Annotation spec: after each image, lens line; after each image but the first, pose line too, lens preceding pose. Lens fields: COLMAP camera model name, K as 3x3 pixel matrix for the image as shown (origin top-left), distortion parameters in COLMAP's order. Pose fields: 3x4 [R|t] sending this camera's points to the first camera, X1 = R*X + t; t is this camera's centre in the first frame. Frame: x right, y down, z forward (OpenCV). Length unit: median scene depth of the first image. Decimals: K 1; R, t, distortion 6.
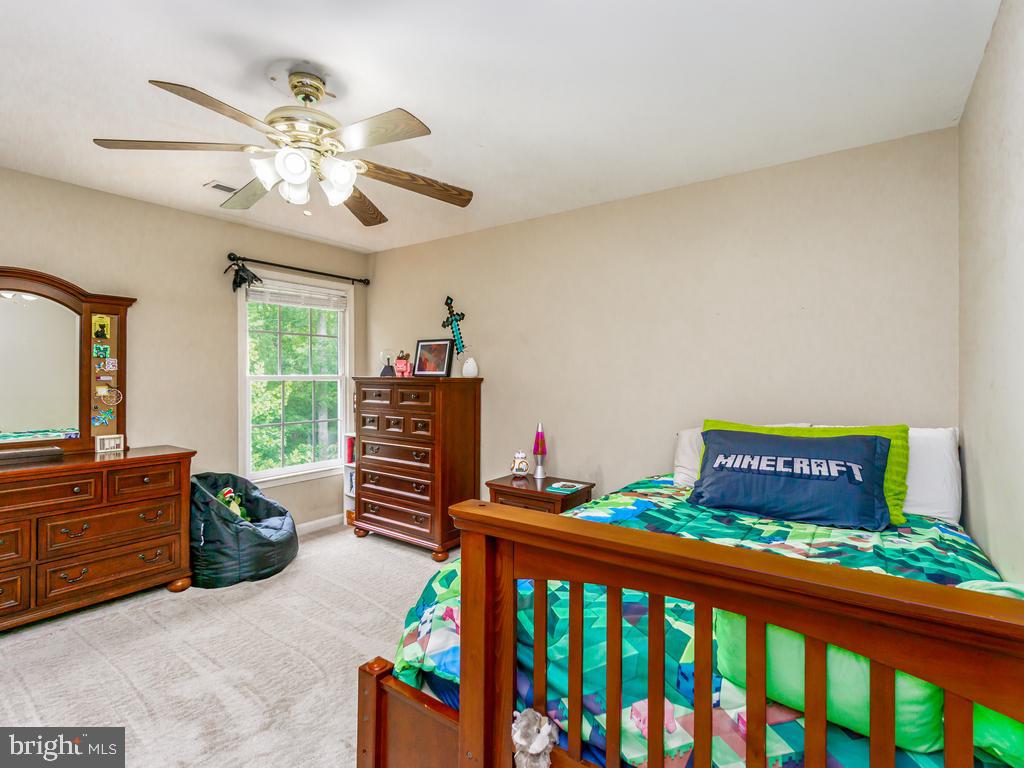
lens RADIAL K [[495.9, 0, 515.6], [0, 495.9, 375.4], [0, 0, 1]] dist [-0.006592, 0.000563]
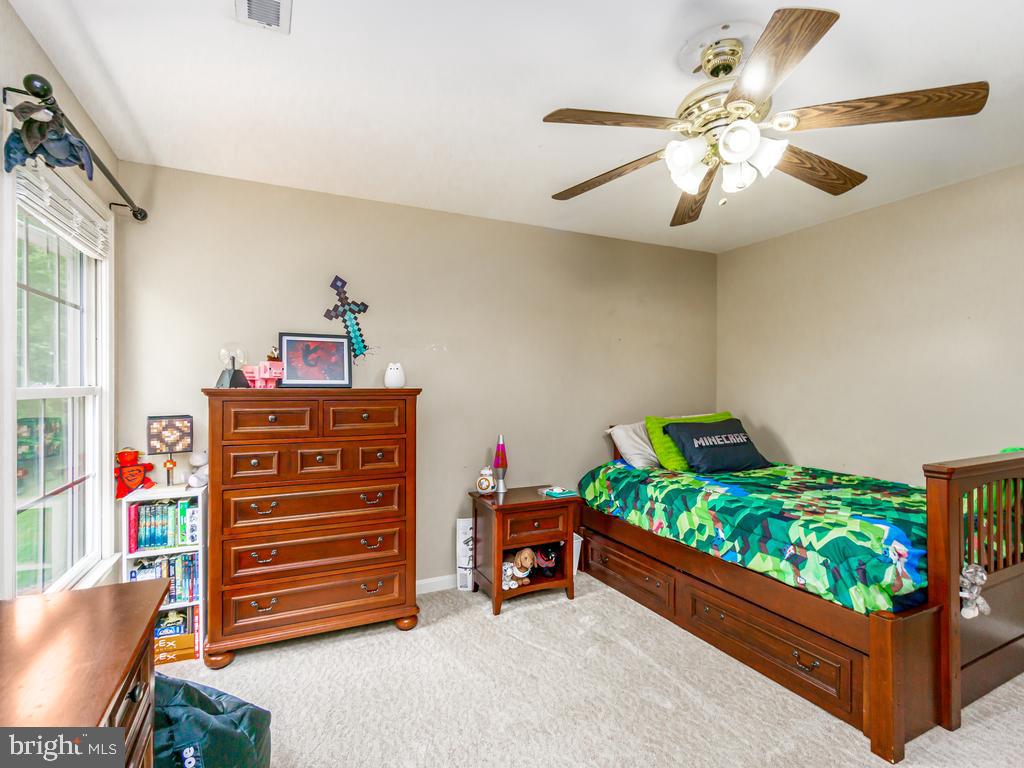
lens RADIAL K [[495.9, 0, 514.9], [0, 495.9, 387.1], [0, 0, 1]] dist [-0.006592, 0.000563]
pose [[0.484059, -0.006509, 0.875011, -0.652982], [-0.000843, 0.999968, 0.007905, -0.003908], [-0.875035, -0.004564, 0.484038, 0.428220]]
